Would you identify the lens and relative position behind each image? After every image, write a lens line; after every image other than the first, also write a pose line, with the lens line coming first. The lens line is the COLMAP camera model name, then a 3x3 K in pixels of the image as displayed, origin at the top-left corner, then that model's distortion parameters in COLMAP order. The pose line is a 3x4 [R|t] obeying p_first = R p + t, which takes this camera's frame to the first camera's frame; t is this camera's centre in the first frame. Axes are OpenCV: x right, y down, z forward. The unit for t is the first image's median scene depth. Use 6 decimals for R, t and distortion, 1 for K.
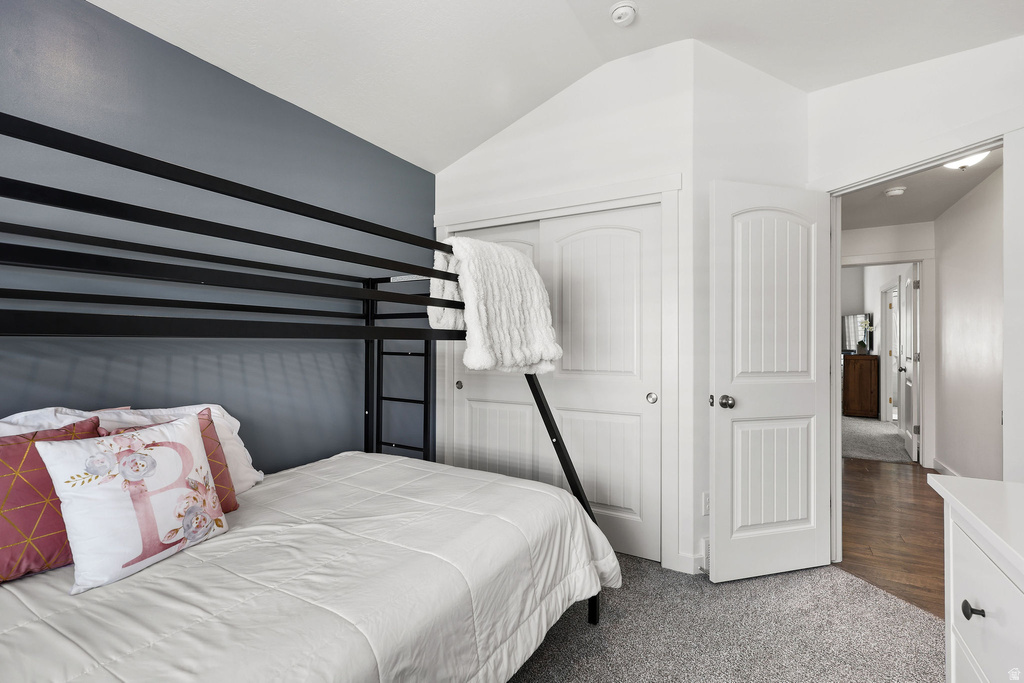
lens RADIAL K [[463.6, 0, 508.9], [0, 463.6, 340.1], [0, 0, 1]] dist [0.000922, -0.000026]
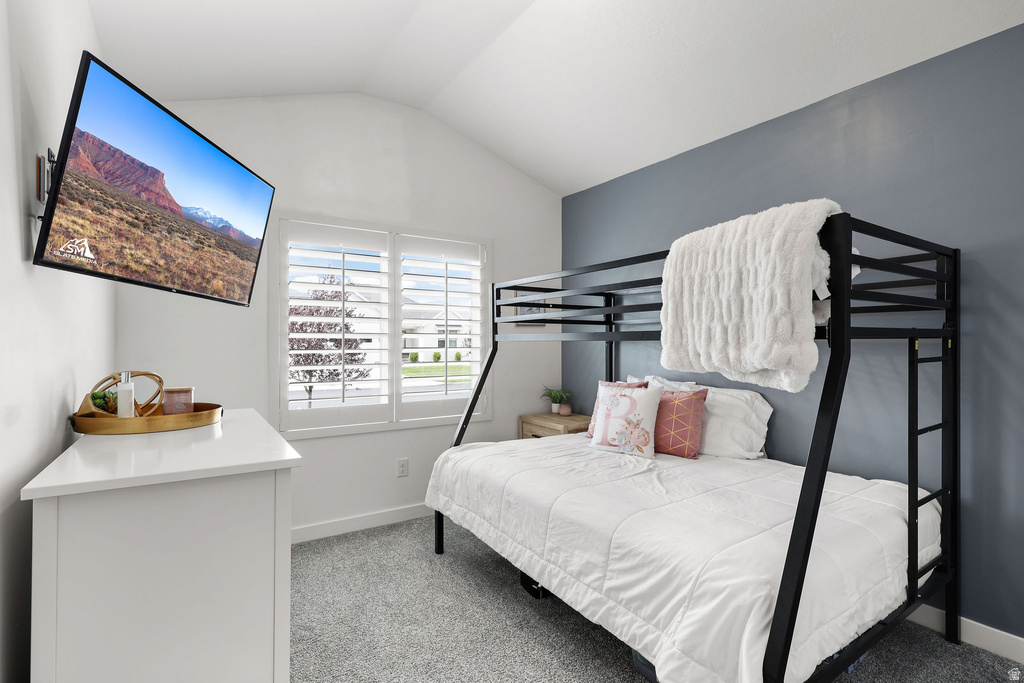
lens RADIAL K [[494.3, 0, 509.4], [0, 494.3, 345.0], [0, 0, 1]] dist [0.000823, -0.000047]
pose [[-0.435435, 0.002681, -0.900216, 1.185920], [0.004383, 0.999990, 0.000858, 0.008578], [0.900209, -0.003572, -0.435443, 1.327710]]
